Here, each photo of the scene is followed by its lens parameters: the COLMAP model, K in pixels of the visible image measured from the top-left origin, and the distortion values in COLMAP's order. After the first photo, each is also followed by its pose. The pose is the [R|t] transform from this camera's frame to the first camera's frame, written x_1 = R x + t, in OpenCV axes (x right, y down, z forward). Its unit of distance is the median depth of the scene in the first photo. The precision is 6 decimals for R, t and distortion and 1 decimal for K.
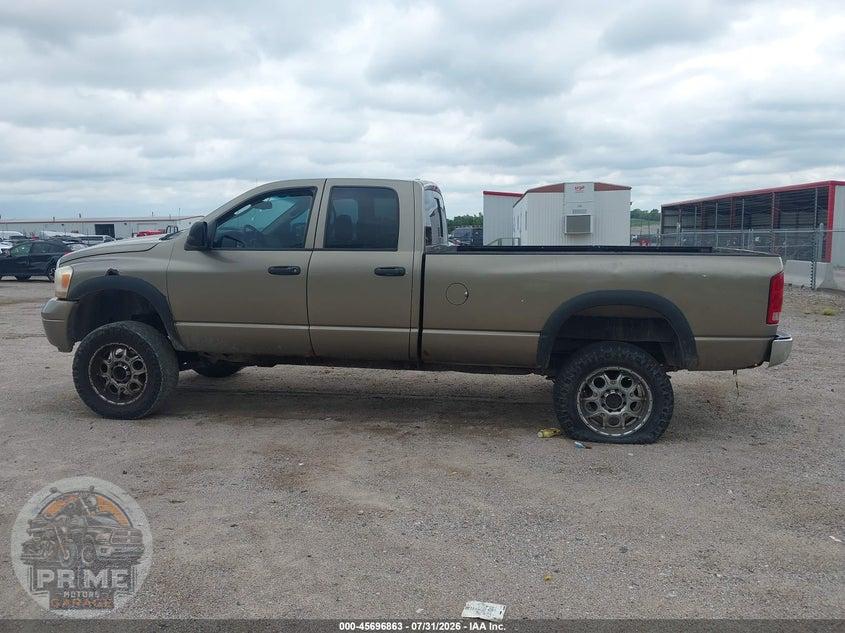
lens RADIAL K [[664.4, 0, 404.7], [0, 664.4, 275.0], [0, 0, 1]] dist [0.012768, 0.001686]
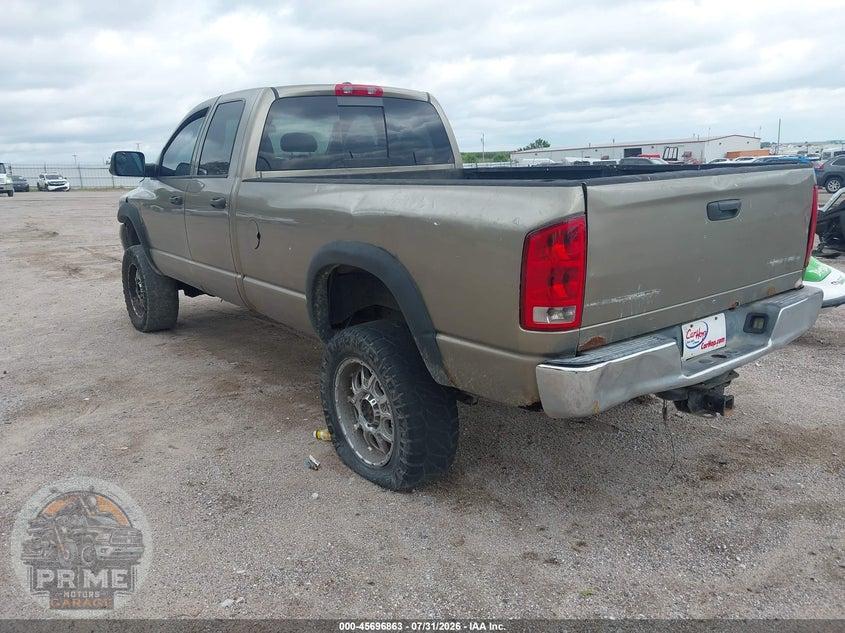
lens RADIAL K [[671.9, 0, 410.4], [0, 671.9, 323.2], [0, 0, 1]] dist [0.001300, -0.011103]
pose [[0.722722, 0.138897, -0.677038, 0.749835], [-0.015136, 0.982544, 0.185416, -0.014071], [0.690973, -0.123757, 0.712208, 0.570425]]
